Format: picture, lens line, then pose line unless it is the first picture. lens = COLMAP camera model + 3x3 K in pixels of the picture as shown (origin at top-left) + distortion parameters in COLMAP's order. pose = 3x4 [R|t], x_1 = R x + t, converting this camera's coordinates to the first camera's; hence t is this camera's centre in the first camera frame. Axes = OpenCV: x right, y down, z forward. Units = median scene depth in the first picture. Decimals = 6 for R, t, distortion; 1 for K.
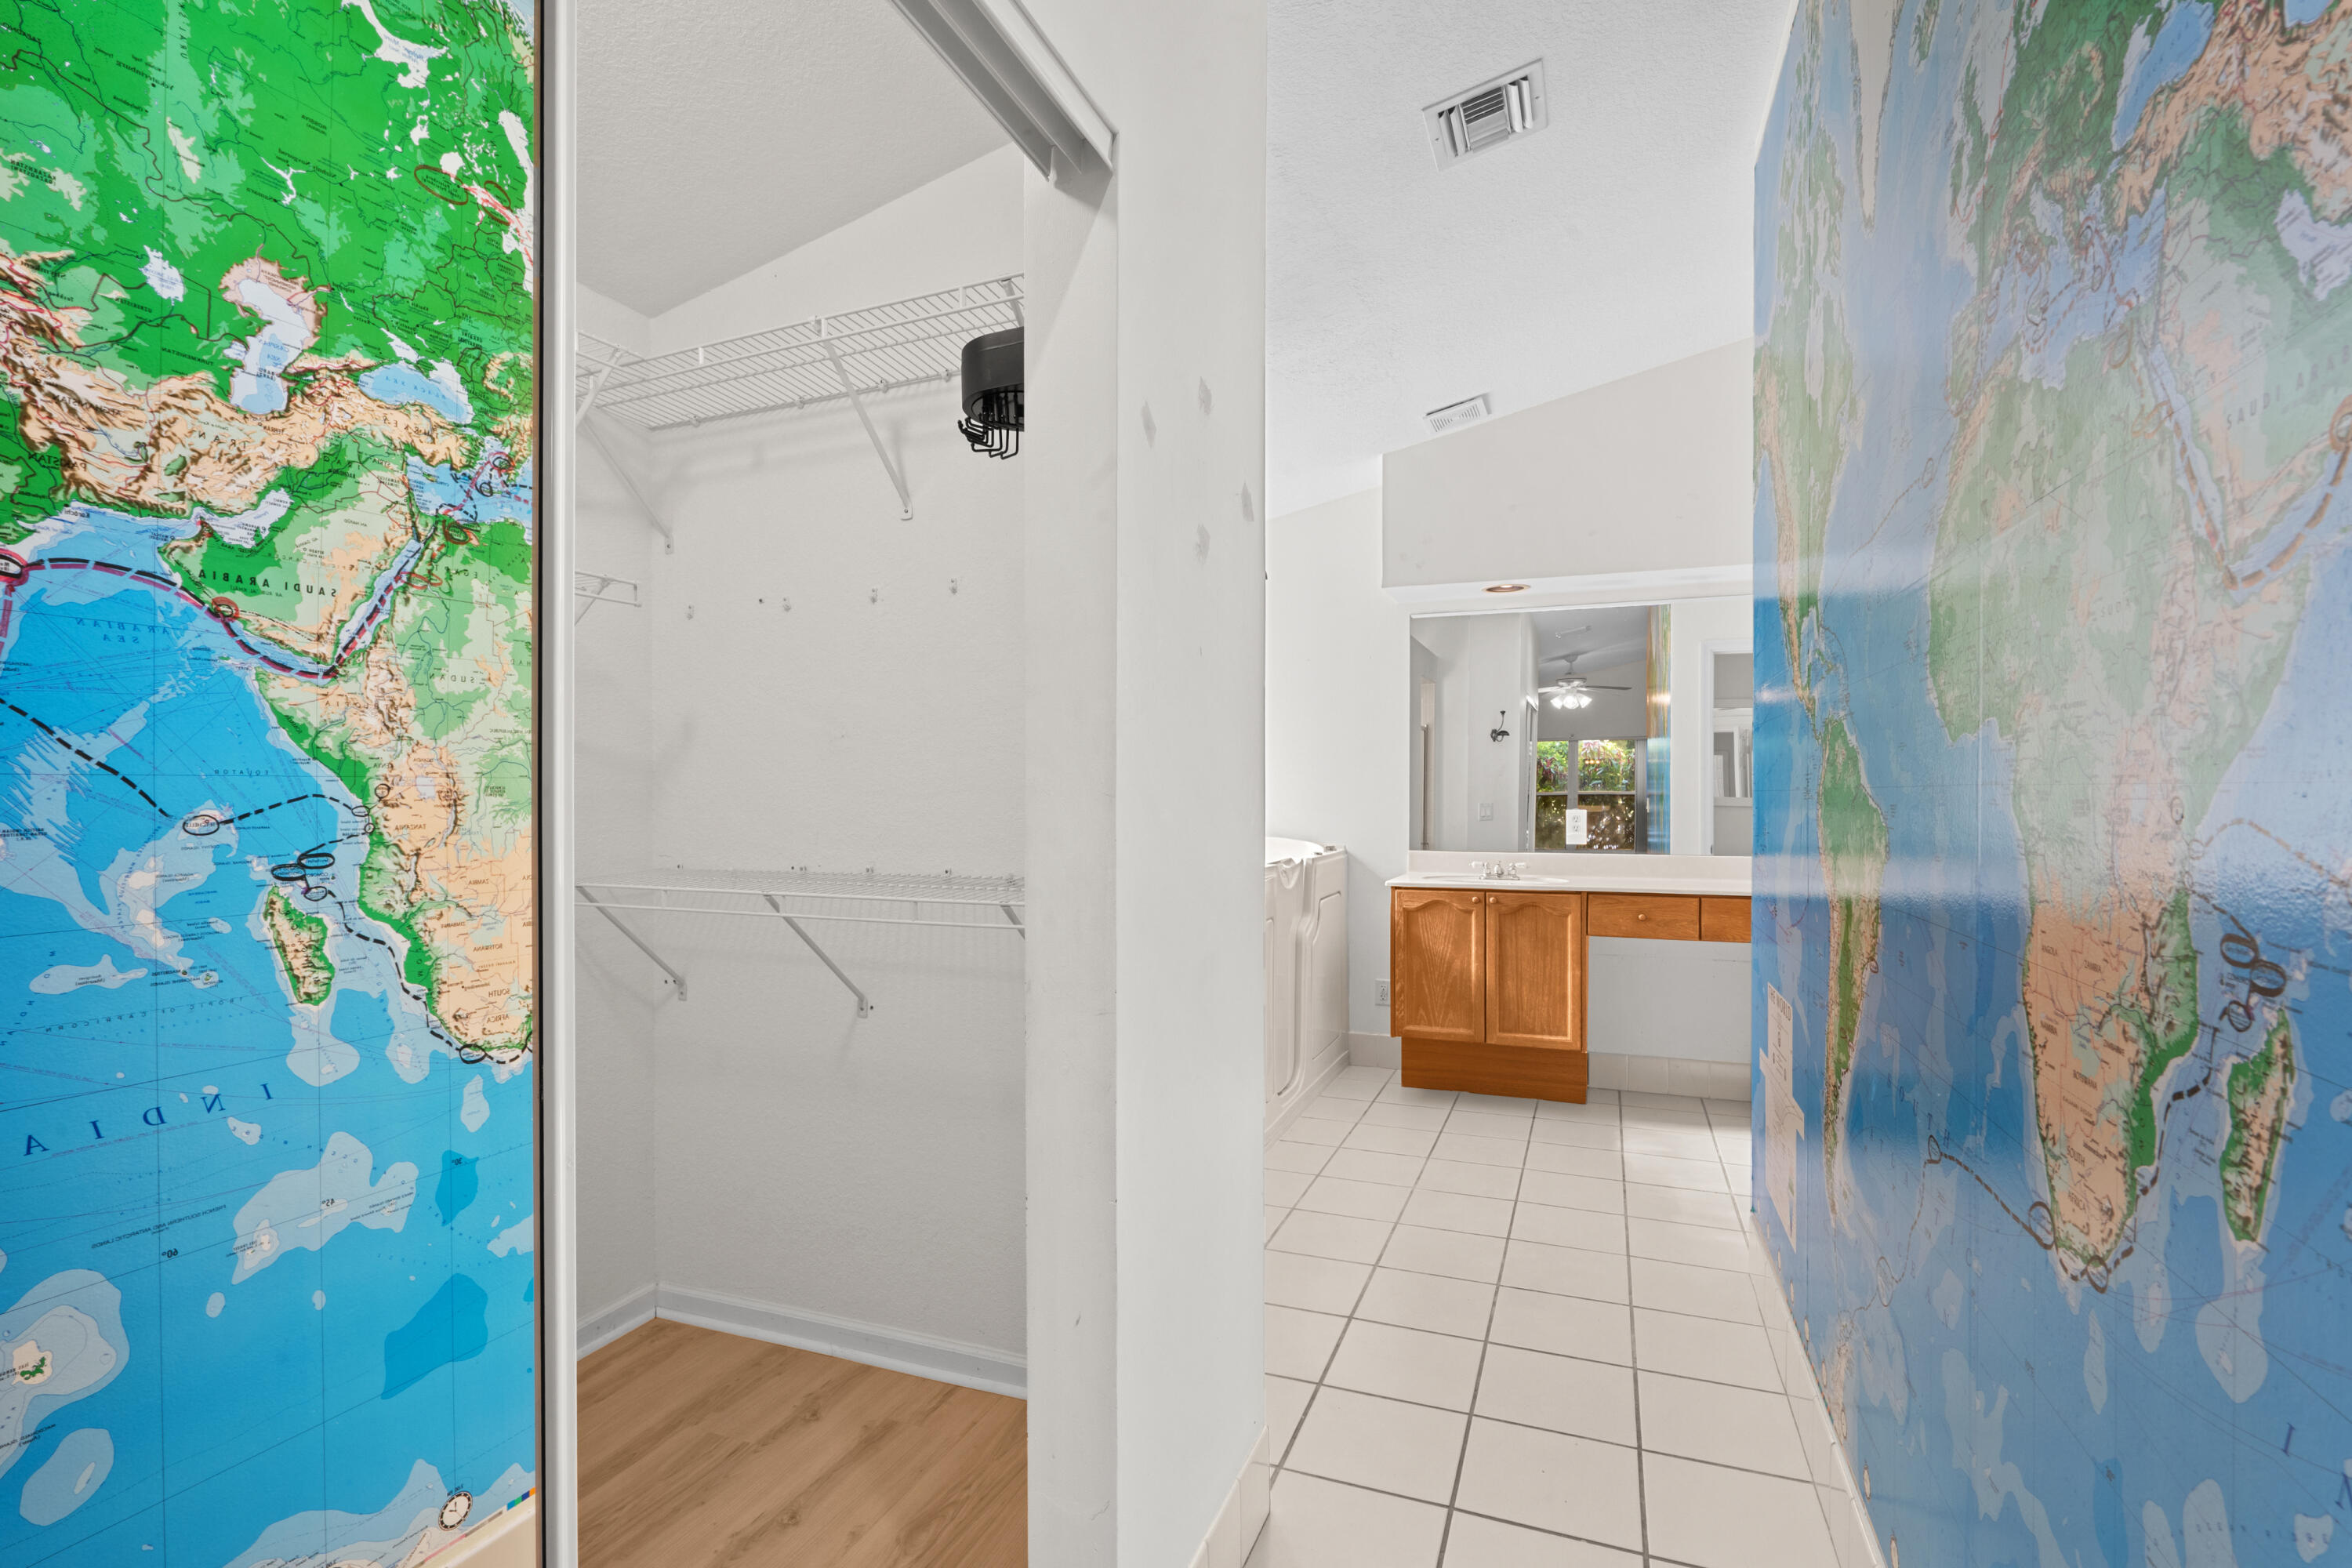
lens RADIAL K [[1095.2, 0, 1128.6], [0, 1095.2, 801.6], [0, 0, 1]] dist [-0.008693, 0.003338]
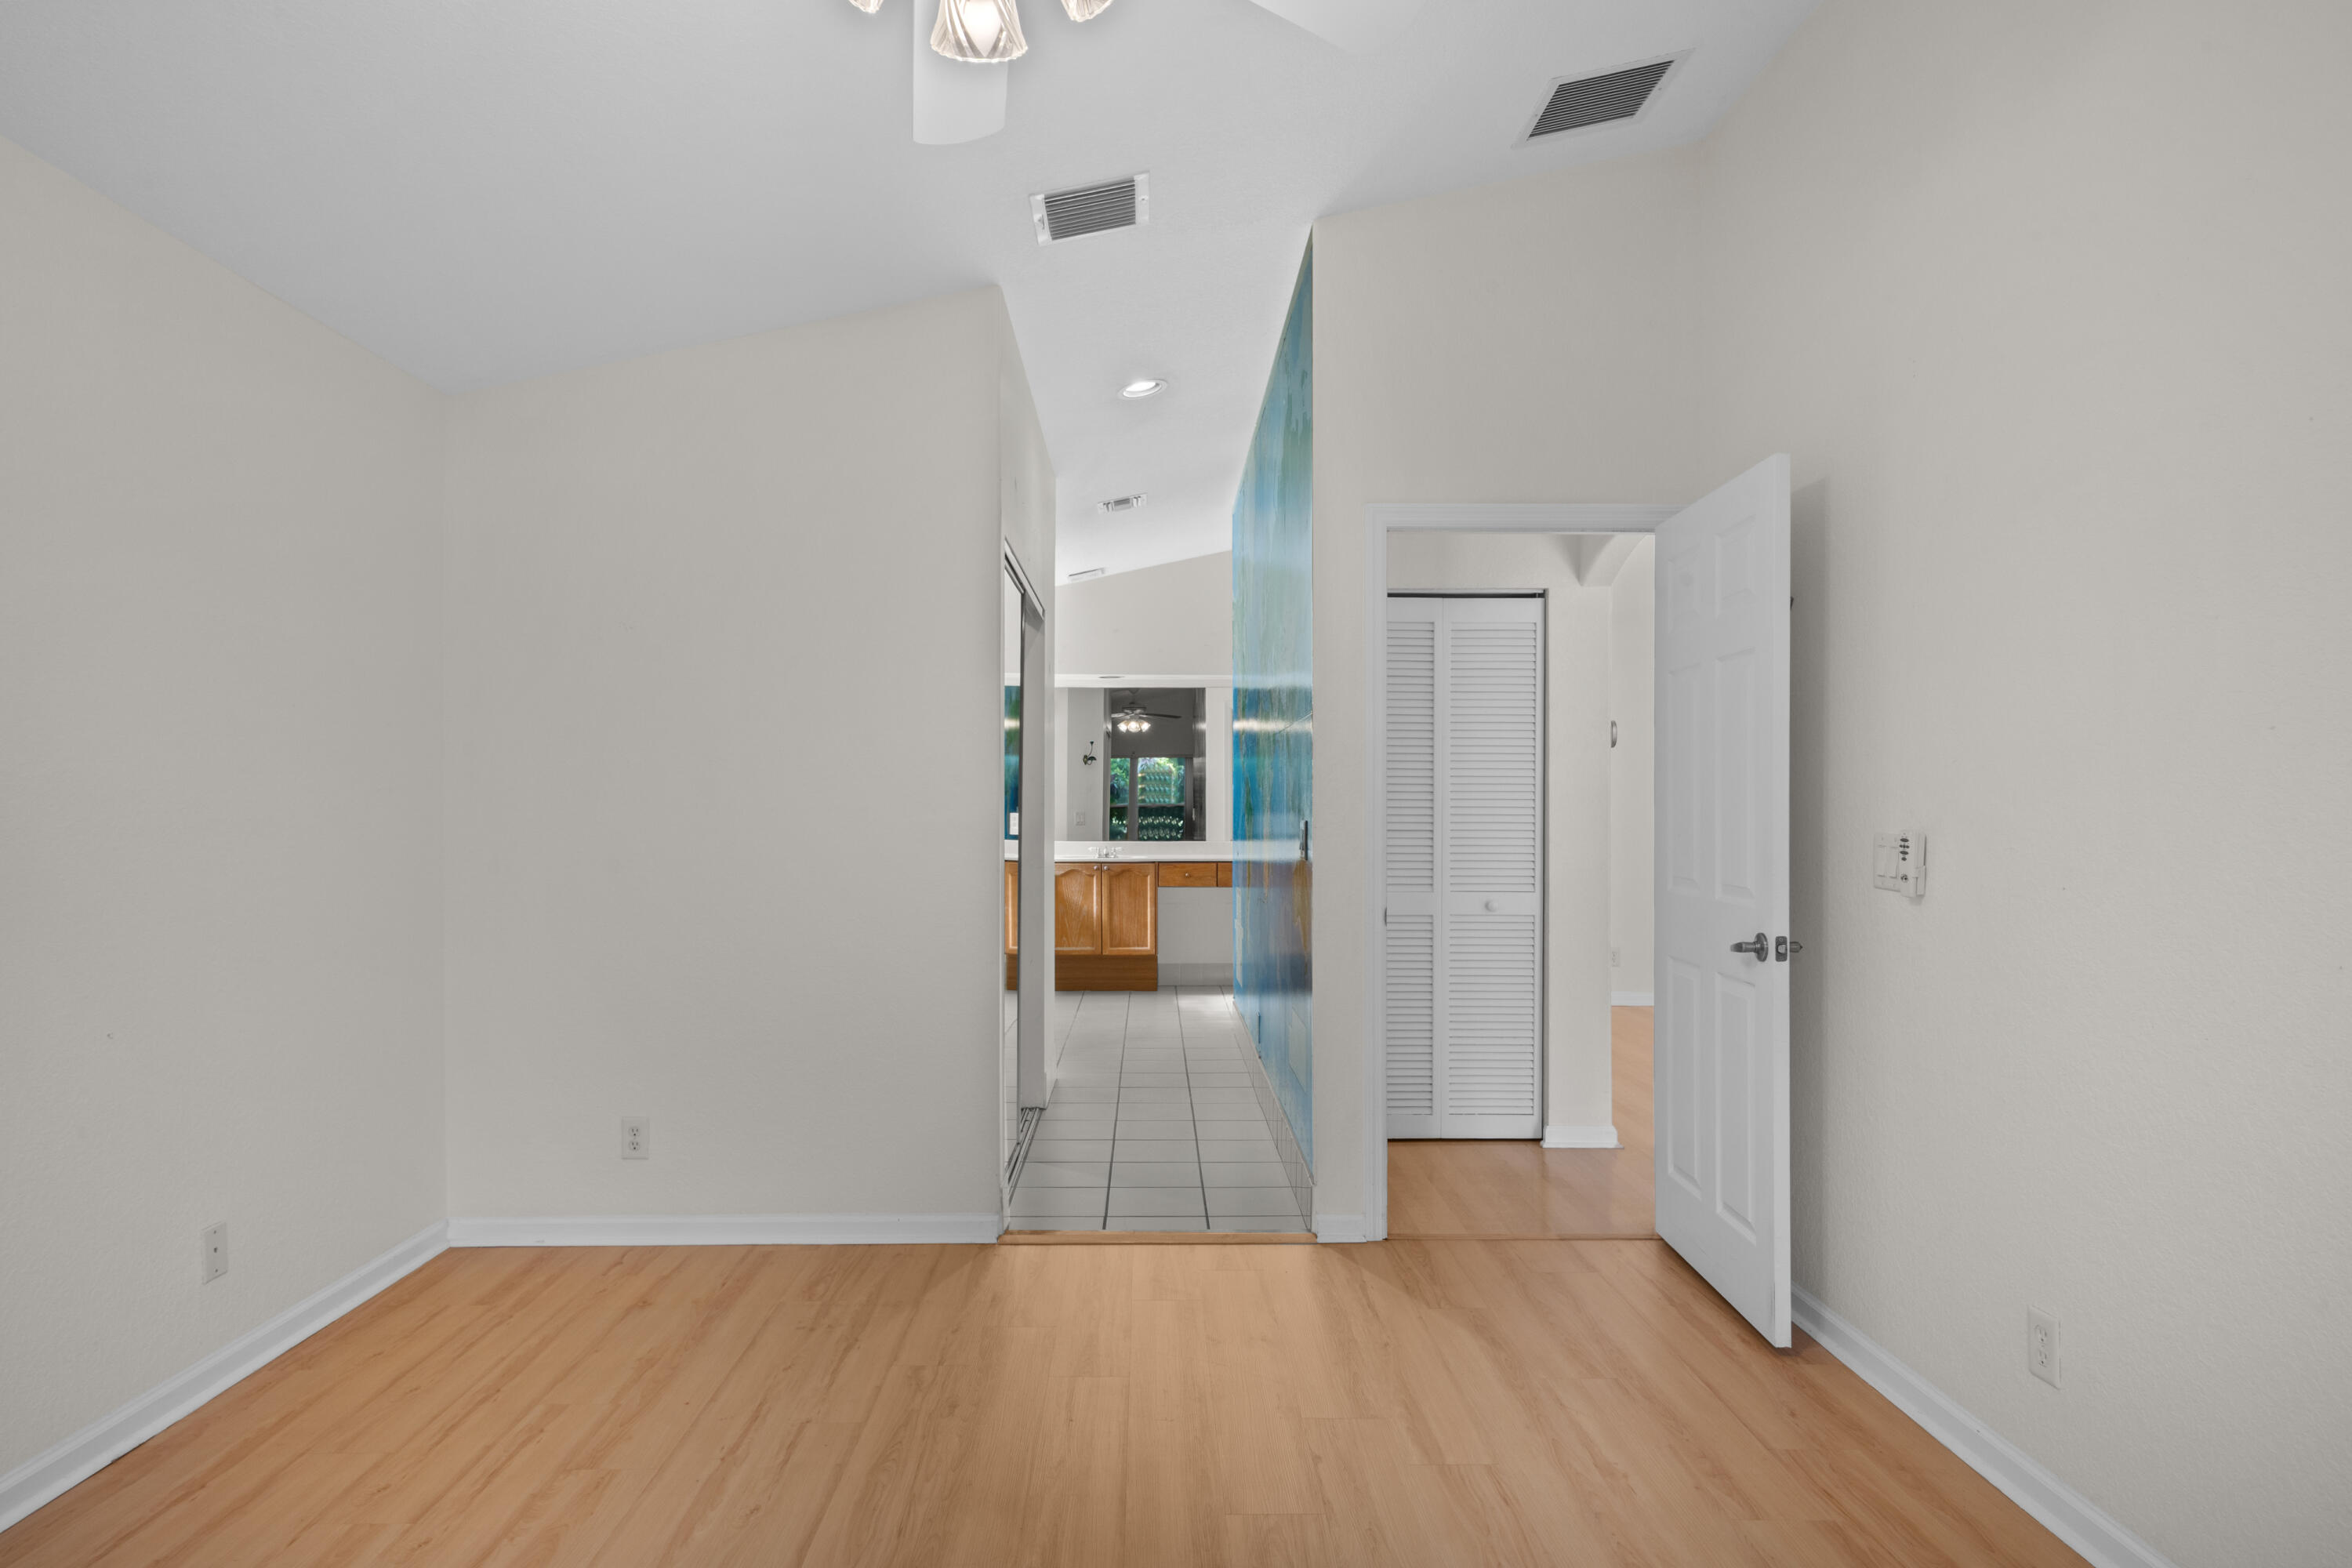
lens RADIAL K [[1349.1, 0, 1176.2], [0, 1349.1, 789.5], [0, 0, 1]] dist [0.012296, -0.005464]
pose [[0.910073, 0.006884, 0.414391, -0.418128], [0.001169, 0.999815, -0.019177, 0.009697], [-0.414446, 0.017937, 0.909897, -0.907609]]
